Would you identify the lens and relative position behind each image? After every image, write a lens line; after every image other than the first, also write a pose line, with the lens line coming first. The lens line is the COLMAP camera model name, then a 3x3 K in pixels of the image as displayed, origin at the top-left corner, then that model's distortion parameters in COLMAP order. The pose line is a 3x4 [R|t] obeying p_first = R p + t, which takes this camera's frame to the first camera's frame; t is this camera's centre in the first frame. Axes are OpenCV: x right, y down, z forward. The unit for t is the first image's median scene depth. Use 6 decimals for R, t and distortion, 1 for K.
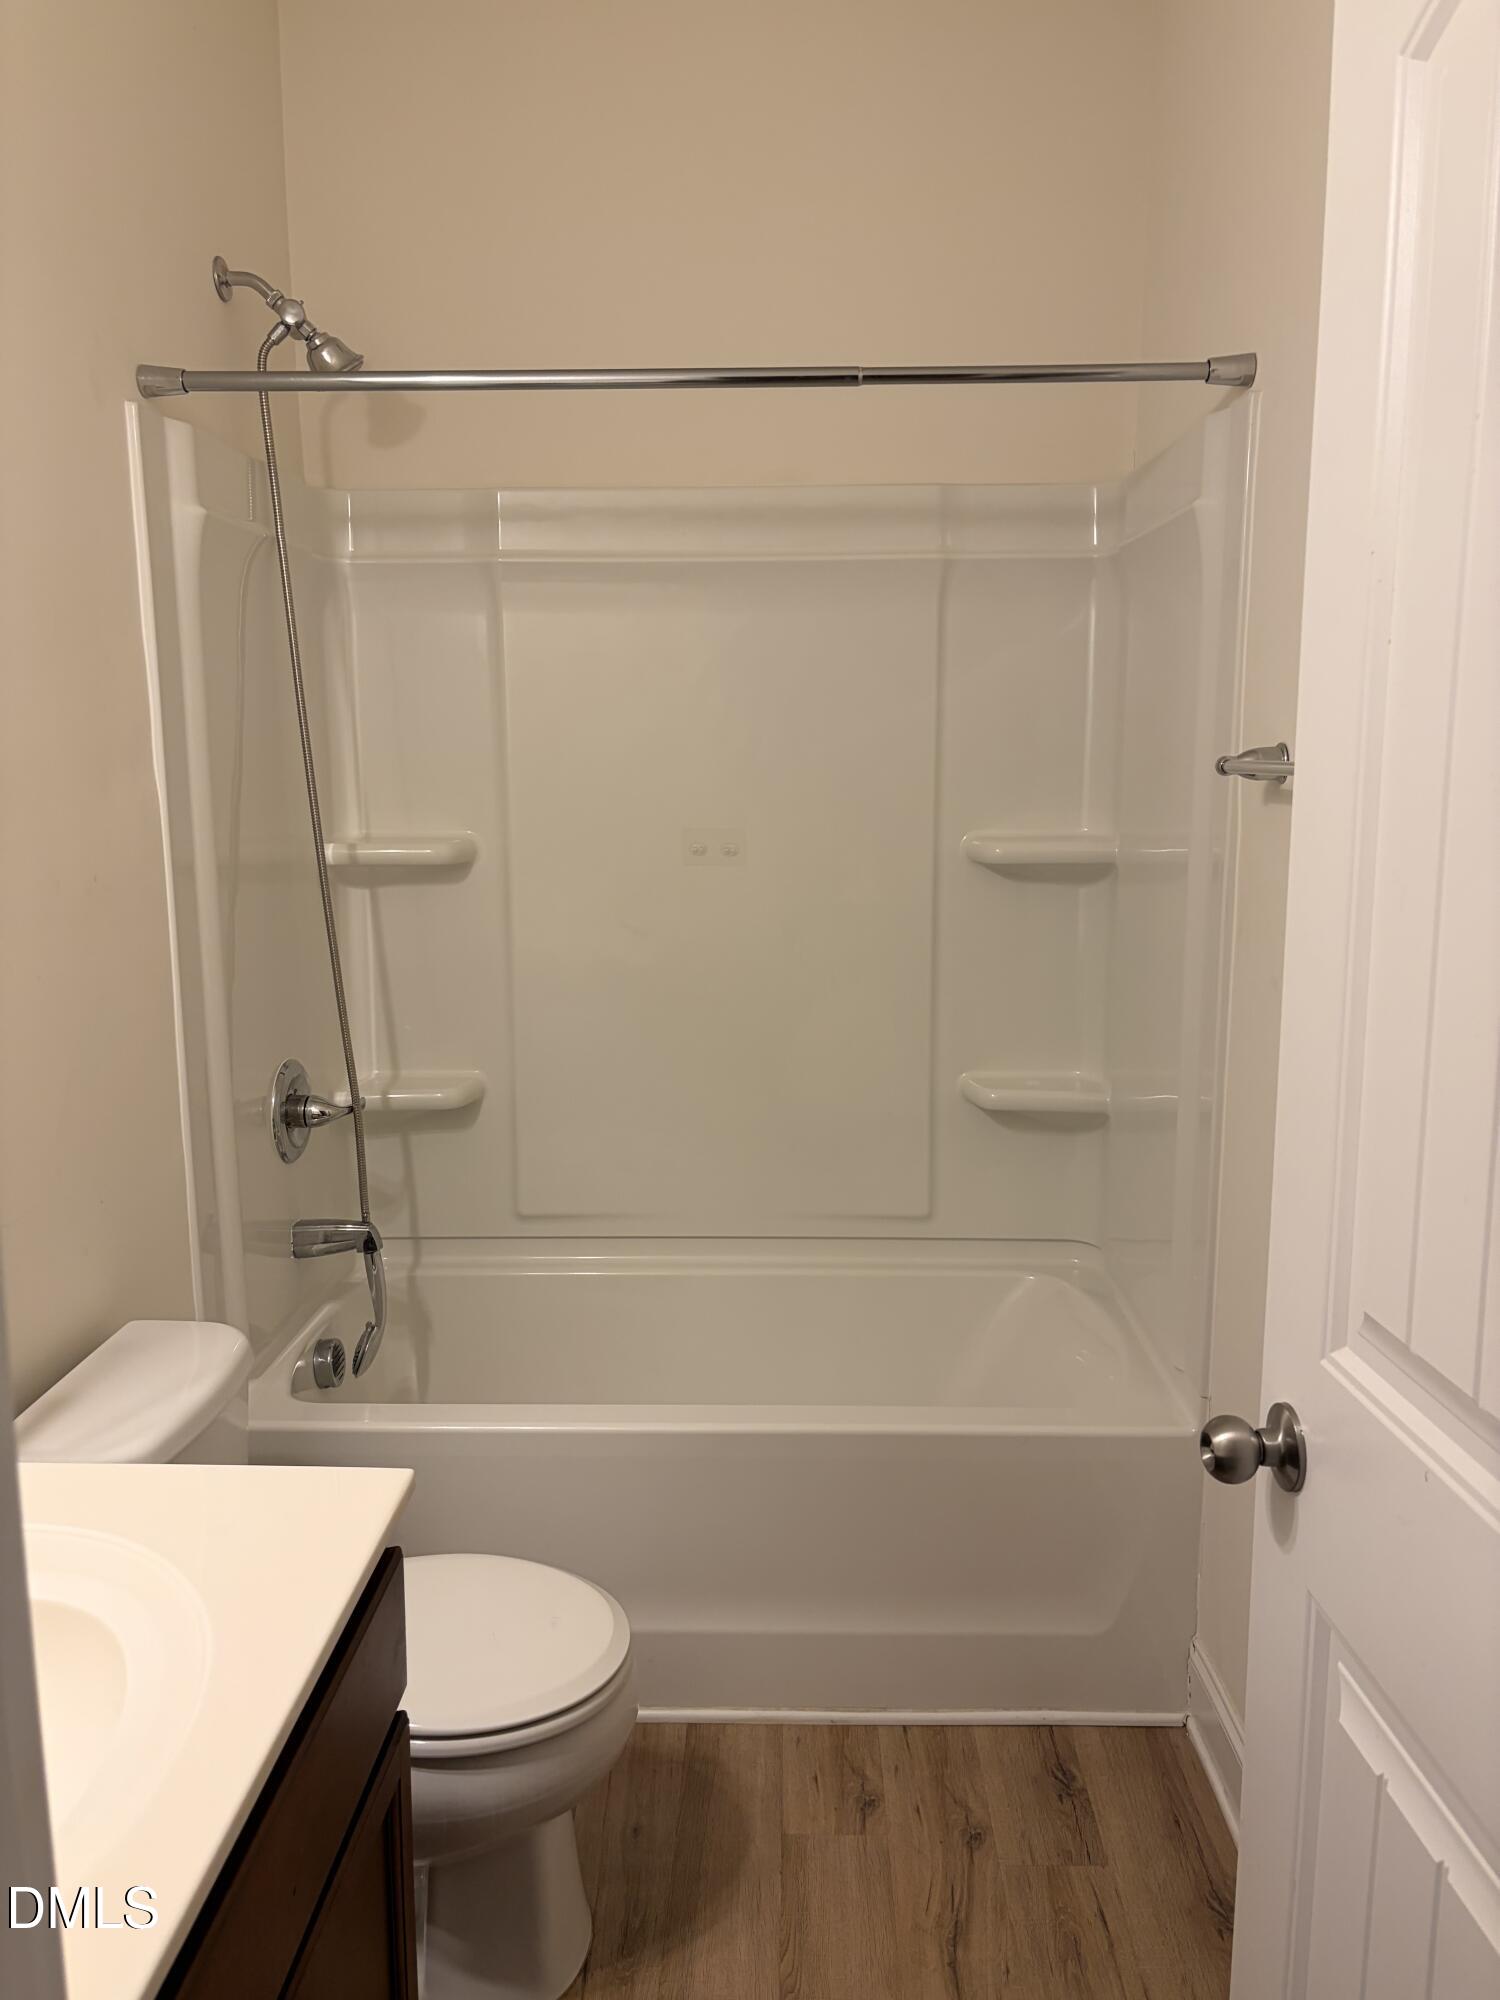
lens RADIAL K [[1520.8, 0, 751.7], [0, 1520.8, 1006.5], [0, 0, 1]] dist [-0.005762, -0.001835]
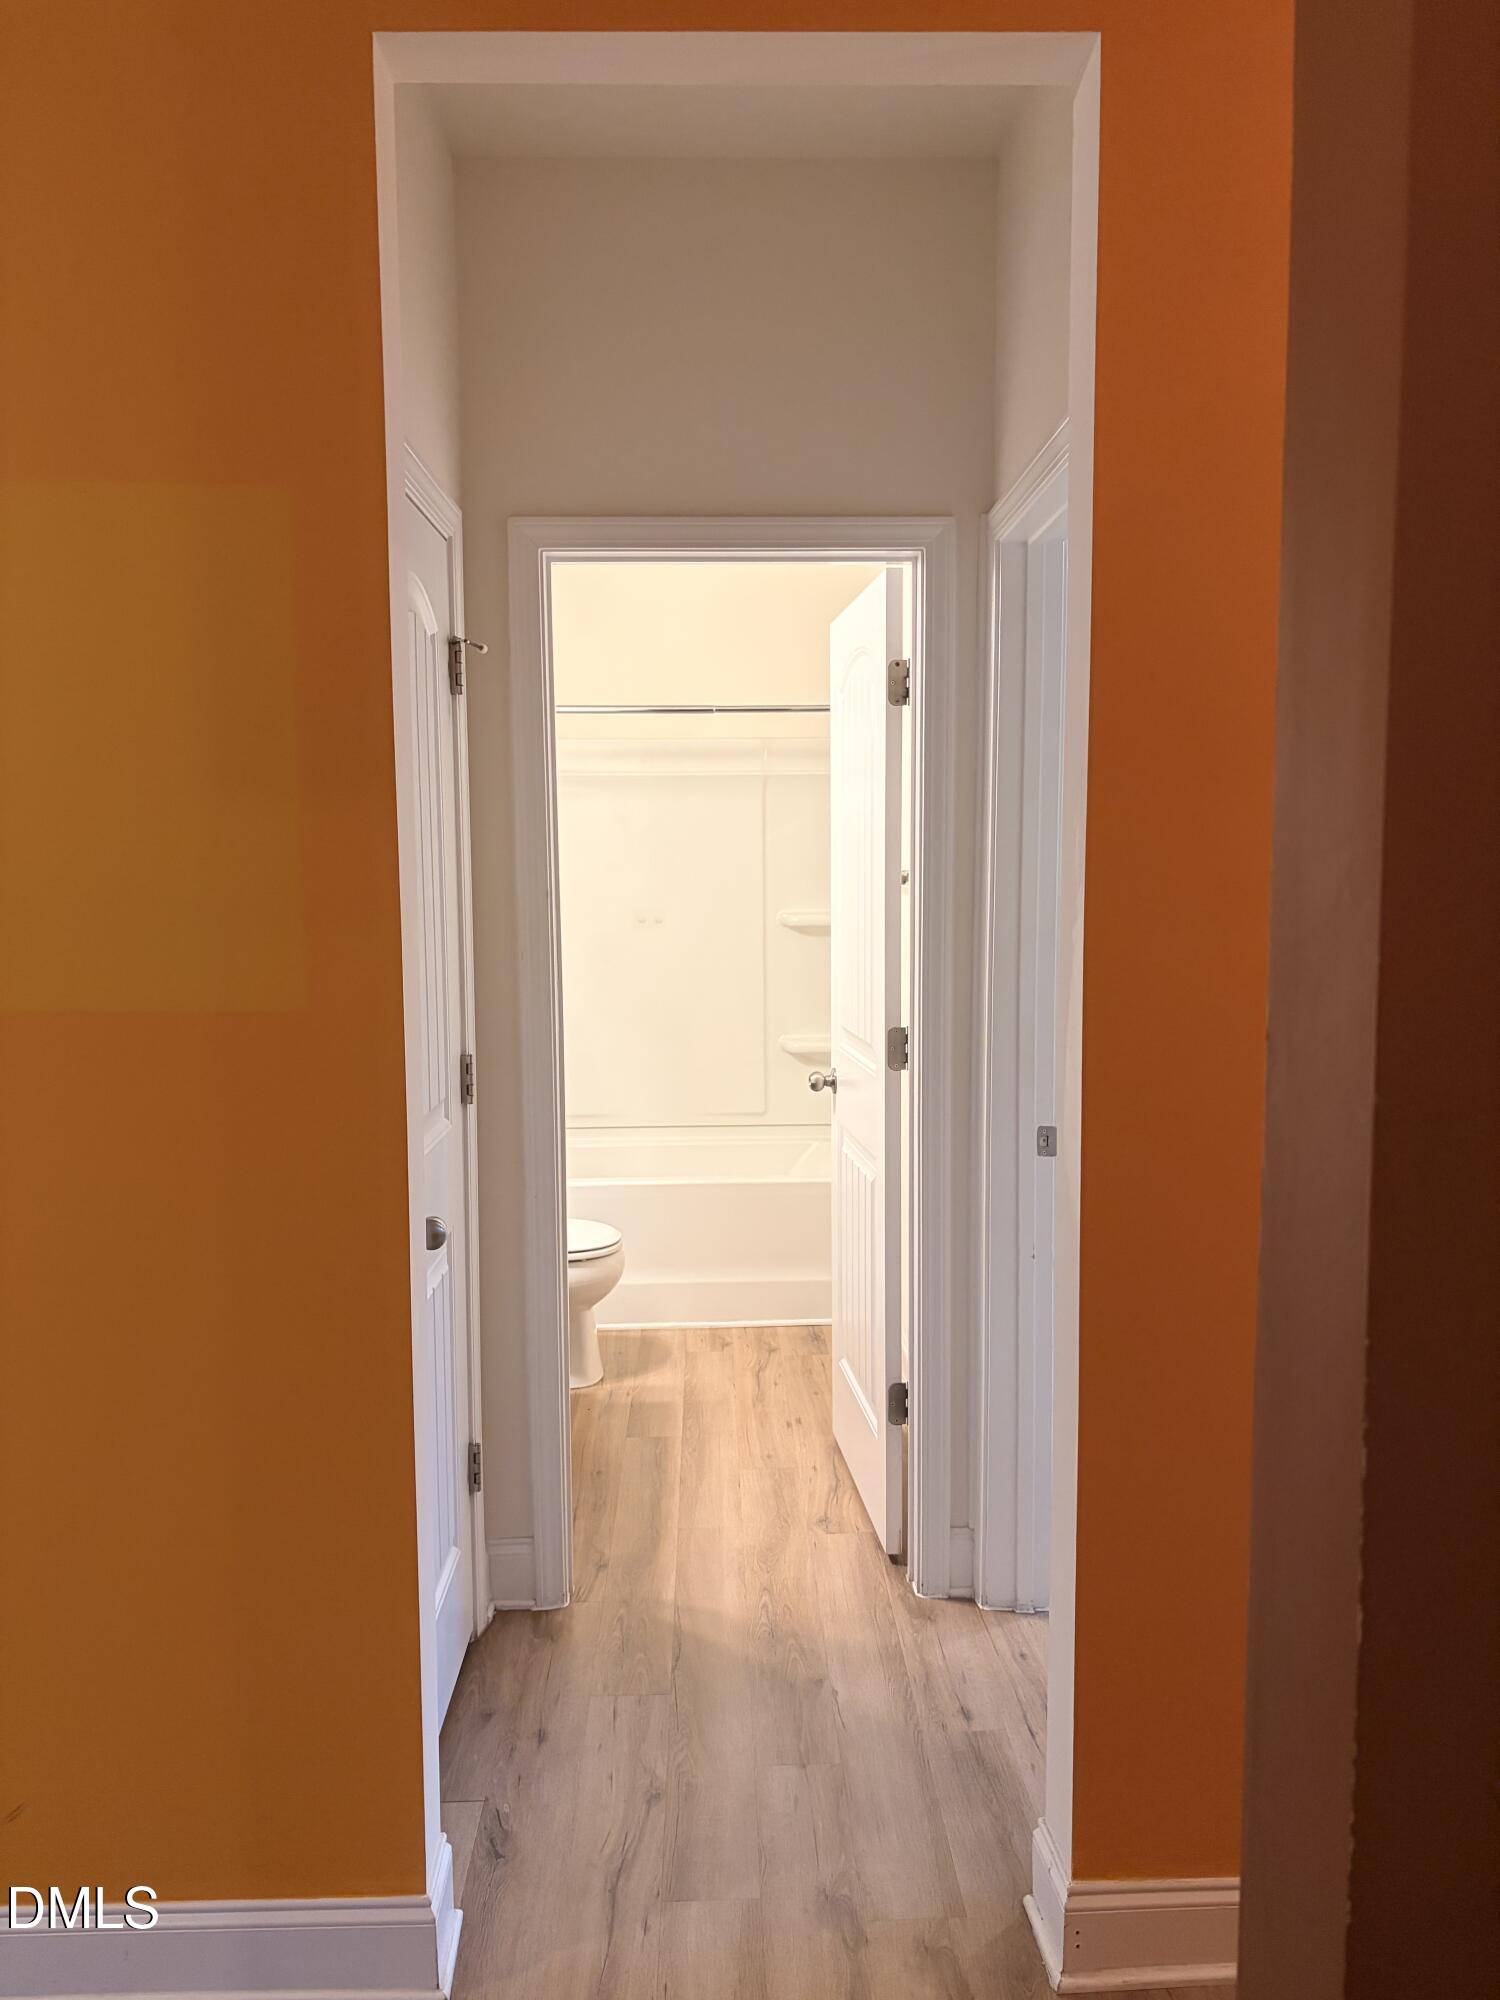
lens RADIAL K [[1520.8, 0, 752.9], [0, 1520.8, 999.0], [0, 0, 1]] dist [-0.005762, -0.001835]
pose [[0.998395, -0.006641, 0.056236, -0.003899], [0.010953, 0.996993, -0.076716, 0.201137], [-0.055557, 0.077209, 0.995466, -1.264723]]
